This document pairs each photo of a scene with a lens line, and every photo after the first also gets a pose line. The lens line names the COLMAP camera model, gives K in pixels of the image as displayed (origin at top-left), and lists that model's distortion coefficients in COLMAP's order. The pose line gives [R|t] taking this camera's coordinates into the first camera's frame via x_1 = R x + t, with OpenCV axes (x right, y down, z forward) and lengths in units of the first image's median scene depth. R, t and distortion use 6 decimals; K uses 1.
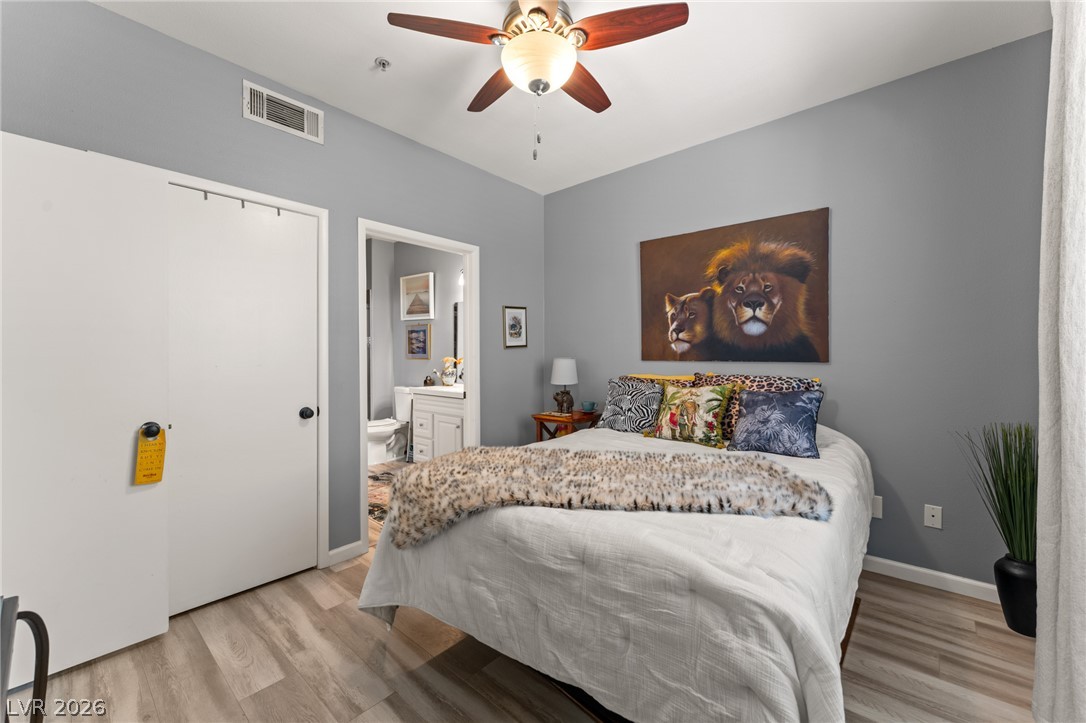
lens RADIAL K [[435.9, 0, 551.0], [0, 435.9, 355.9], [0, 0, 1]] dist [-0.002623, -0.000070]
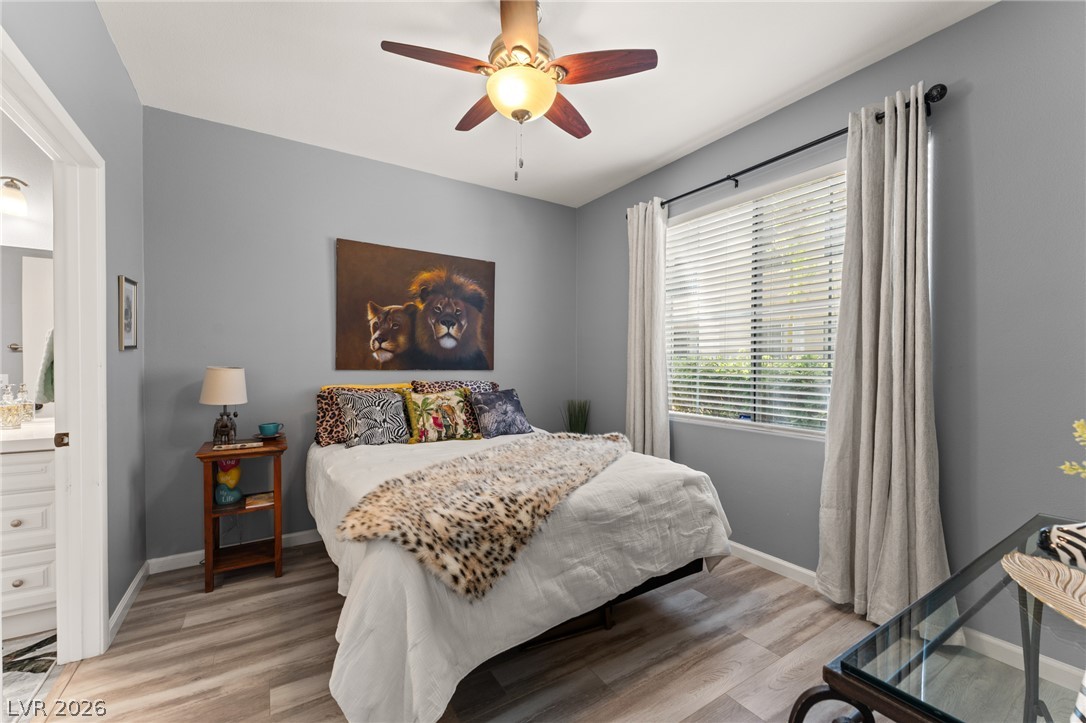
lens RADIAL K [[435.9, 0, 551.1], [0, 435.9, 370.5], [0, 0, 1]] dist [-0.002623, -0.000070]
pose [[0.282801, -0.007140, 0.959152, -0.664114], [-0.004385, 0.999952, 0.008737, 0.002707], [-0.959169, -0.006677, 0.282756, 0.392946]]
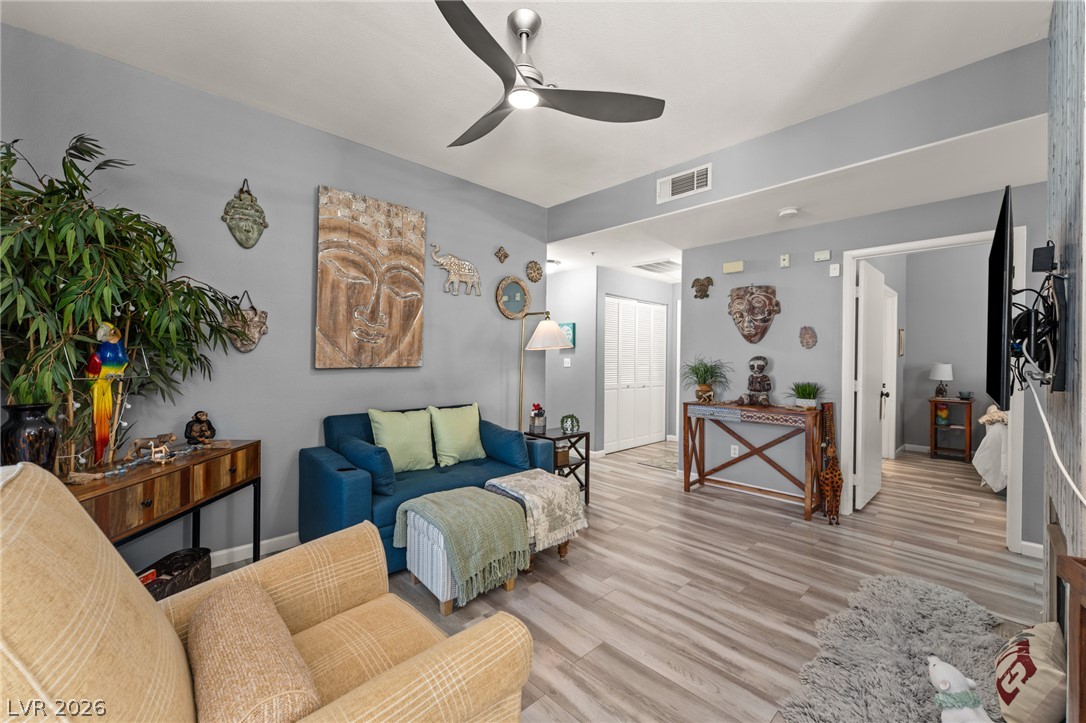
lens RADIAL K [[435.9, 0, 544.6], [0, 435.9, 359.7], [0, 0, 1]] dist [-0.002623, -0.000070]
pose [[0.993919, 0.008135, -0.109811, -1.575269], [-0.008202, 0.999966, -0.000157, 0.007259], [0.109806, 0.001056, 0.993952, -0.880356]]
